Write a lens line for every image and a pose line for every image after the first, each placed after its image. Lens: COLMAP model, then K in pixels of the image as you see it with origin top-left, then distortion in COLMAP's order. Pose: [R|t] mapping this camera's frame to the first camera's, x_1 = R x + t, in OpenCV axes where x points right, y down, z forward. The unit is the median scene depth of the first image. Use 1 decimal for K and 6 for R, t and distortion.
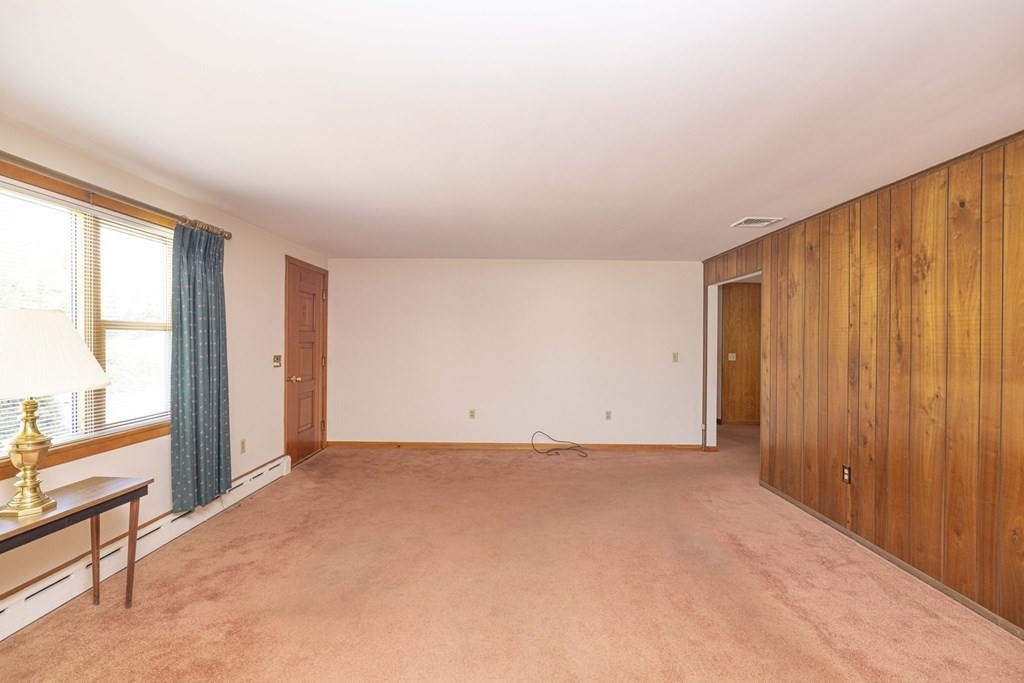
lens RADIAL K [[426.7, 0, 508.8], [0, 426.7, 340.3], [0, 0, 1]] dist [-0.000576, 0.000189]
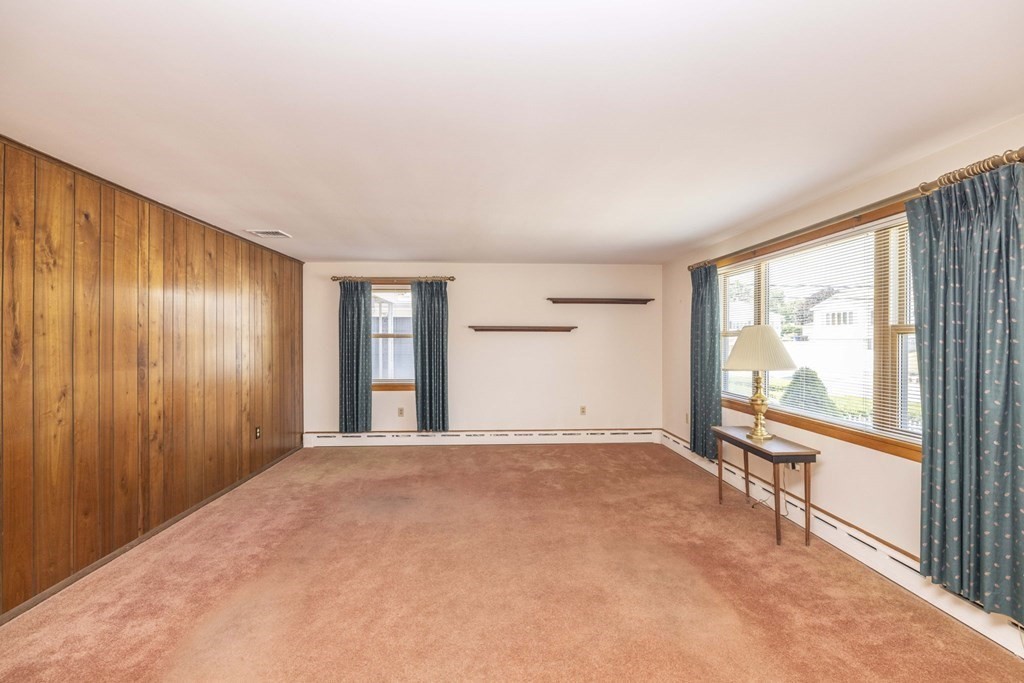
lens RADIAL K [[426.7, 0, 508.8], [0, 426.7, 340.3], [0, 0, 1]] dist [-0.000576, 0.000189]
pose [[-0.997982, -0.006802, -0.063139, 0.032668], [-0.007111, 0.999964, 0.004678, -0.008810], [0.063105, 0.005117, -0.997994, 2.062902]]
